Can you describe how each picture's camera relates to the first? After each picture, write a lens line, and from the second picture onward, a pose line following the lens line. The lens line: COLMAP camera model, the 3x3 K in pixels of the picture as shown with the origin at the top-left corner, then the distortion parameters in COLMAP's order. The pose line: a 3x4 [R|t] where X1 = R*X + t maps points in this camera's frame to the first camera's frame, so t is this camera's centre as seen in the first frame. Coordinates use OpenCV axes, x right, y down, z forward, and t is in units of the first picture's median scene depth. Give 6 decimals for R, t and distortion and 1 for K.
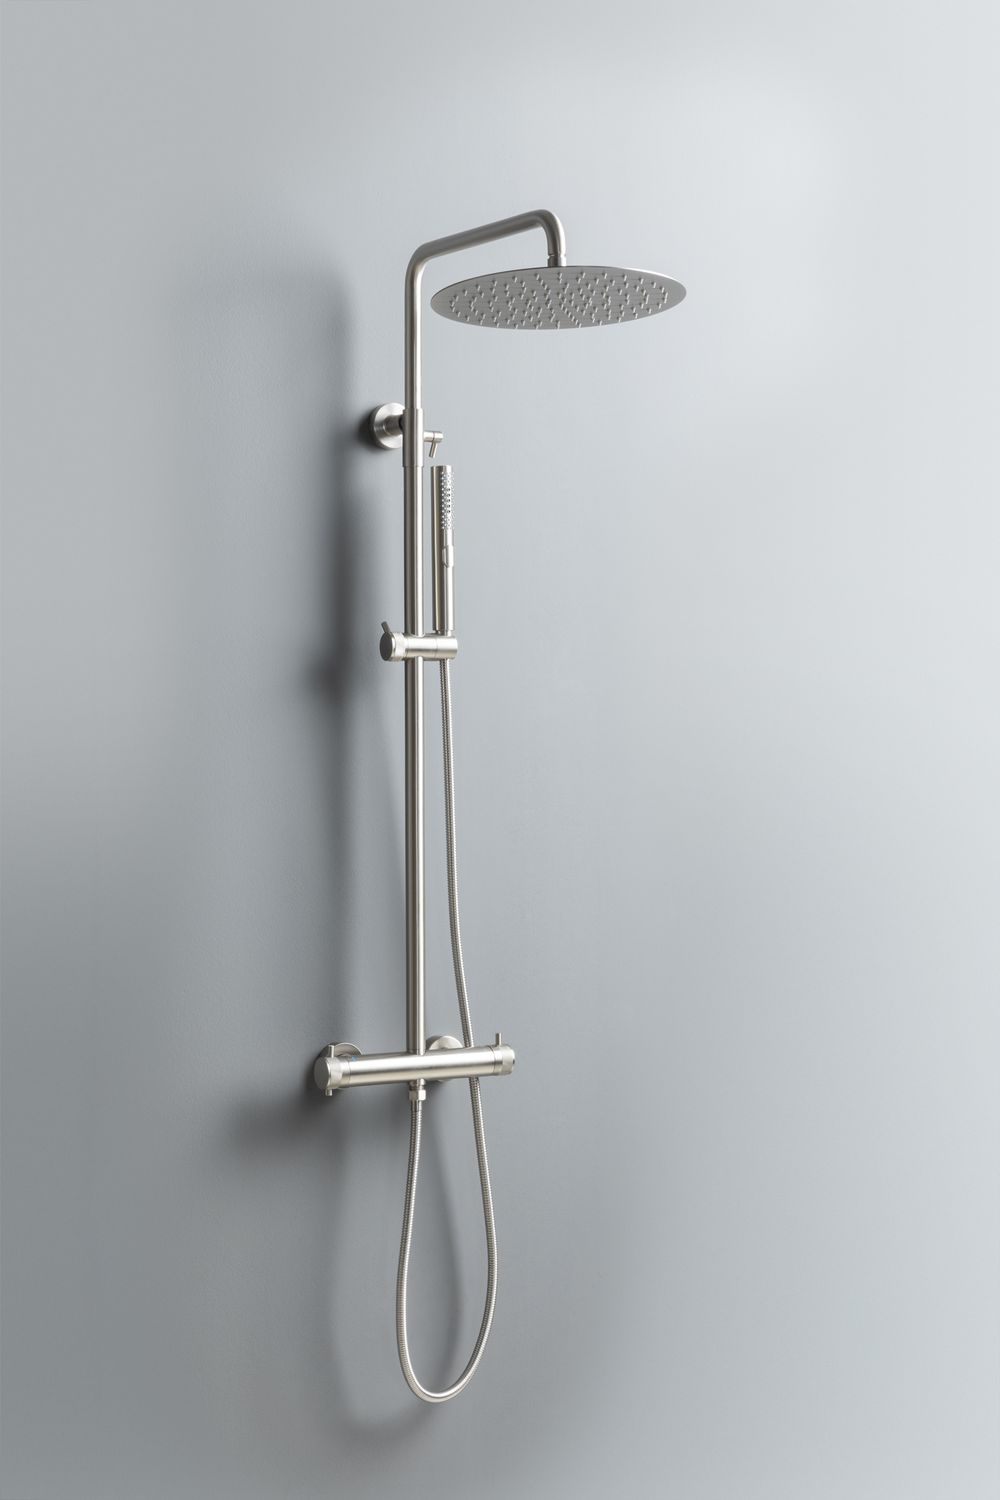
lens RADIAL K [[3152.8, 0, 500.0], [0, 3152.8, 750.0], [0, 0, 1]] dist [0.038310, 0.461177]
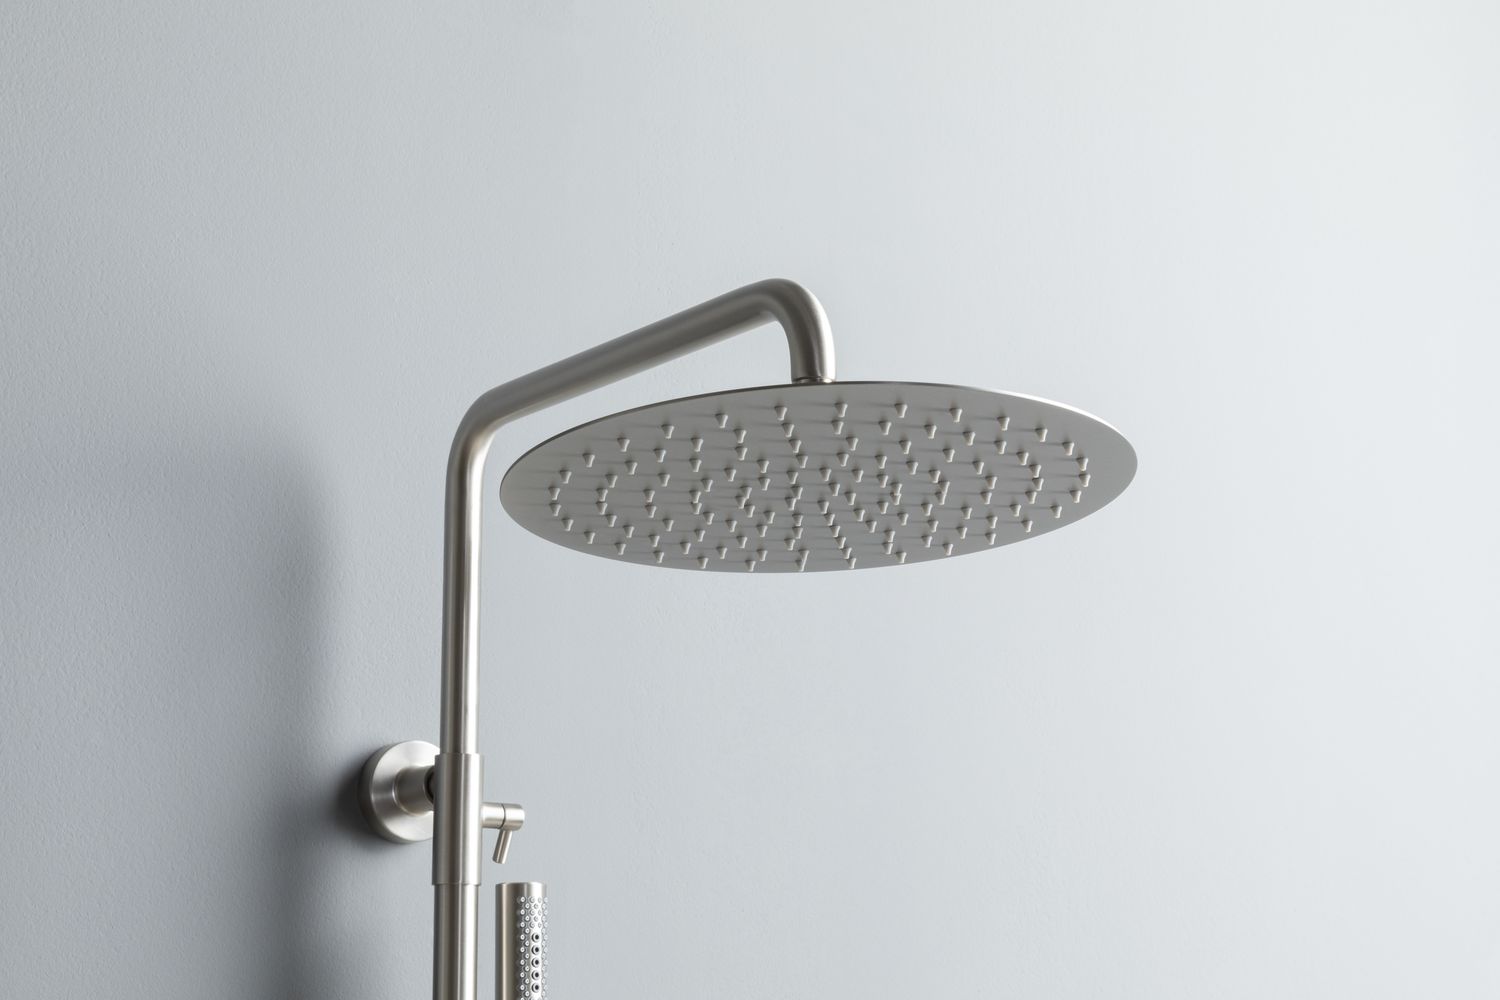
lens RADIAL K [[3152.8, 0, 750.0], [0, 3152.8, 500.0], [0, 0, 1]] dist [0.038310, 0.461177]
pose [[0.998554, 0.013537, 0.052030, -0.010189], [-0.003688, 0.982750, -0.184903, -0.061232], [-0.053636, 0.184444, 0.981378, 0.554779]]
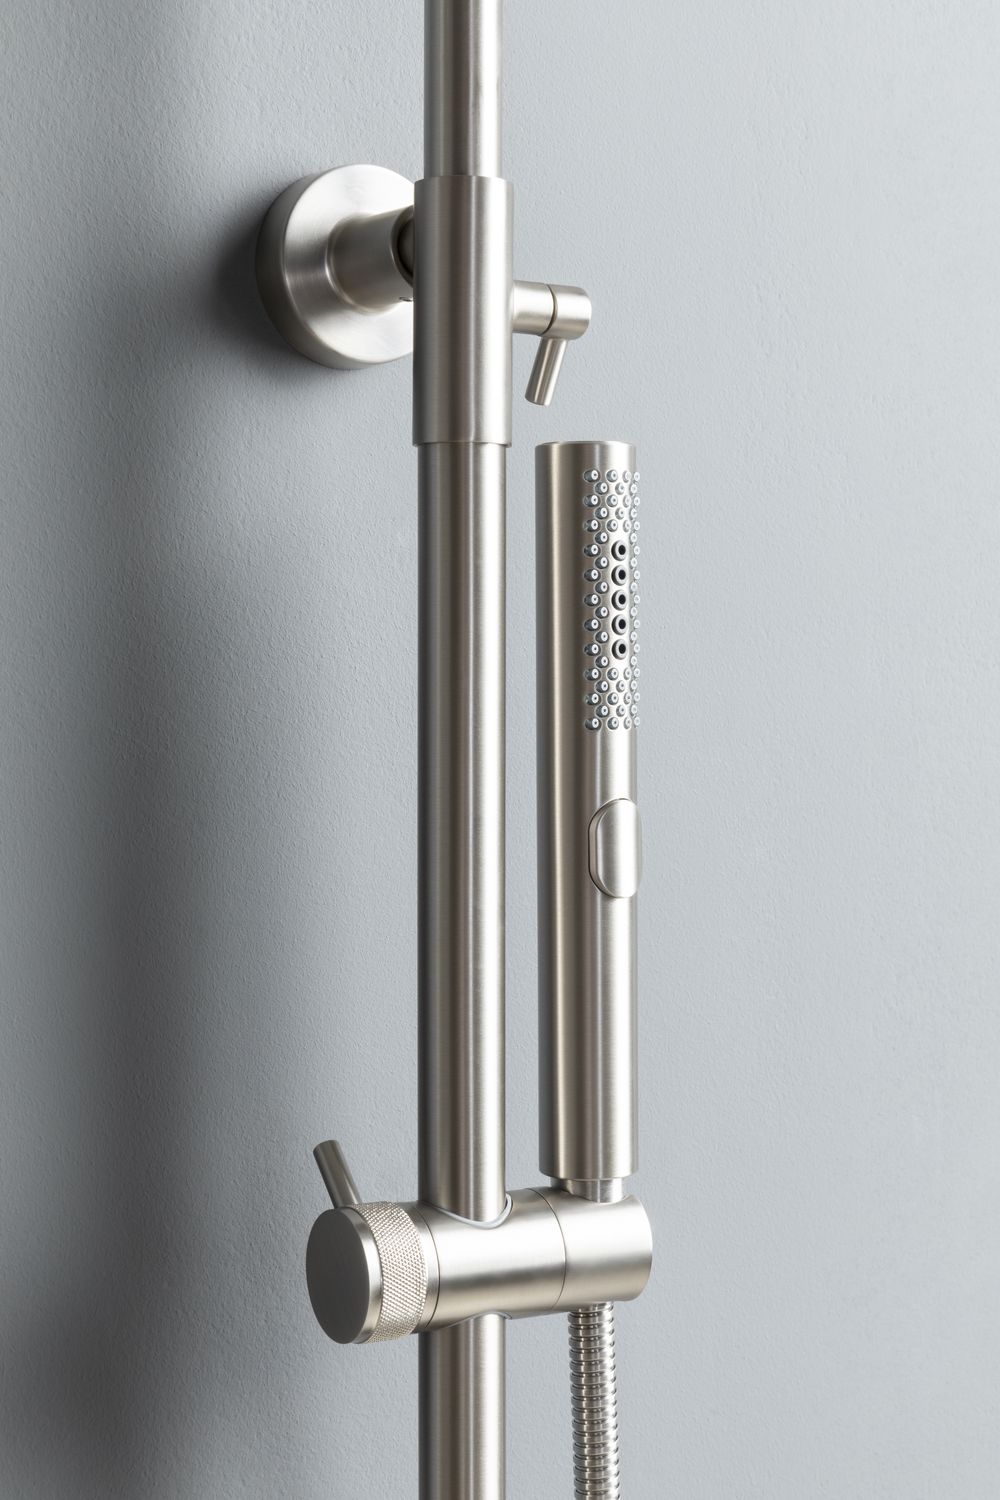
lens RADIAL K [[3152.8, 0, 500.0], [0, 3152.8, 750.0], [0, 0, 1]] dist [0.038310, 0.461177]
pose [[0.999650, 0.003427, 0.026229, -0.030503], [-0.003466, 0.999993, 0.001455, -0.068902], [-0.026223, -0.001545, 0.999655, 0.780211]]
